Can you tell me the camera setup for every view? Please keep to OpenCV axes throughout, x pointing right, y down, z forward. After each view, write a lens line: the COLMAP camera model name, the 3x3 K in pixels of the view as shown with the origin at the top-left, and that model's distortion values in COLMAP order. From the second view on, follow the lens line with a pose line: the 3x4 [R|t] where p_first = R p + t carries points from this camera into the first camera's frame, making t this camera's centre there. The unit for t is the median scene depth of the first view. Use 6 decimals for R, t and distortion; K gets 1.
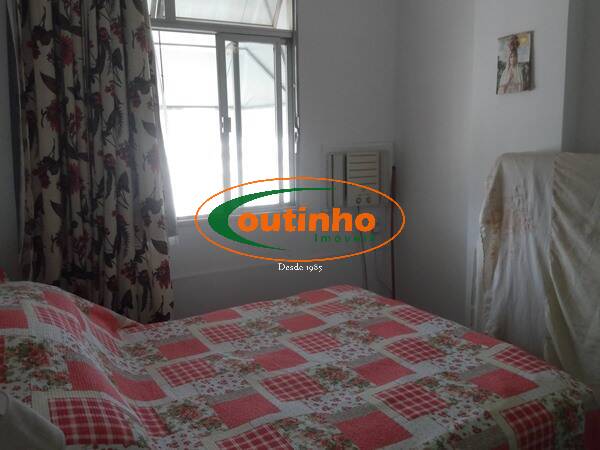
lens RADIAL K [[555.0, 0, 300.0], [0, 555.0, 225.0], [0, 0, 1]] dist [0.106111, -0.246943]
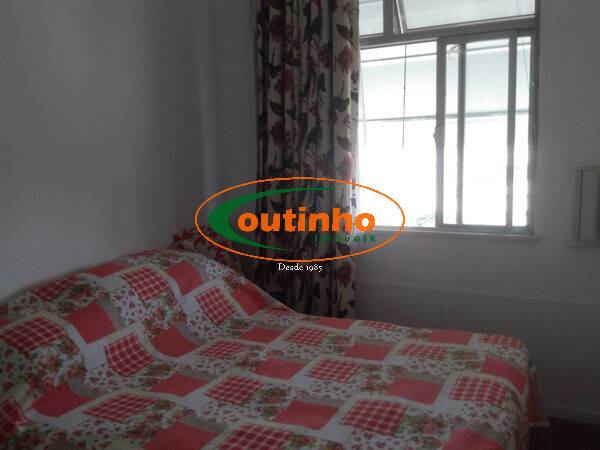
lens RADIAL K [[555.0, 0, 300.0], [0, 555.0, 225.0], [0, 0, 1]] dist [0.106111, -0.246943]
pose [[0.534186, 0.123839, -0.836247, 0.667081], [-0.114781, 0.990676, 0.073388, -0.086363], [0.837538, 0.056783, 0.543420, 0.363169]]
